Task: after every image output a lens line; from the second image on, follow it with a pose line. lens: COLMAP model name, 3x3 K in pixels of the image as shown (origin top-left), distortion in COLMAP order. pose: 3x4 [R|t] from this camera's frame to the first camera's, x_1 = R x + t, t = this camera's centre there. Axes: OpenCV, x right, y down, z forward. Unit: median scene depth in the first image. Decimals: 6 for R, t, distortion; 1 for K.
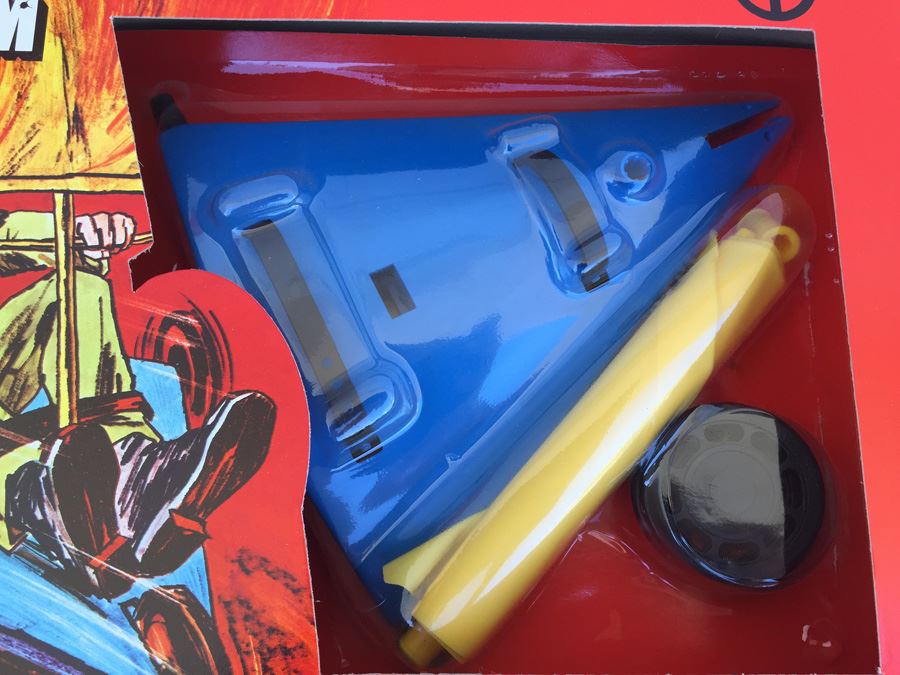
lens RADIAL K [[772.7, 0, 430.0], [0, 772.7, 340.1], [0, 0, 1]] dist [0.070599, -0.114345]
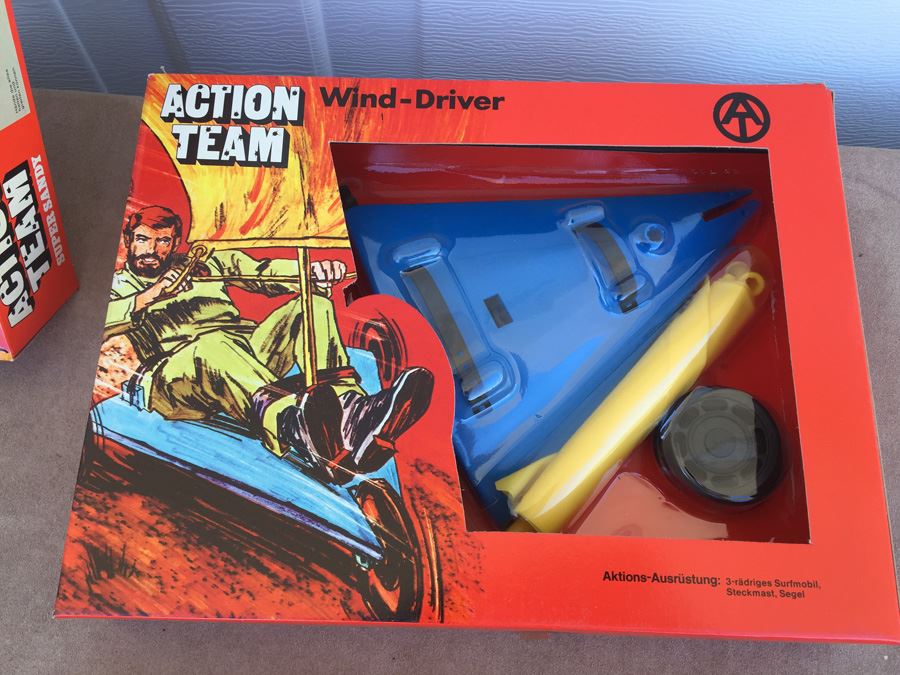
lens RADIAL K [[772.7, 0, 430.0], [0, 772.7, 340.1], [0, 0, 1]] dist [0.070599, -0.114345]
pose [[0.999396, 0.010038, -0.033257, -0.146486], [-0.012490, 0.997155, -0.074342, 0.125088], [0.032416, 0.074712, 0.996678, -0.615481]]
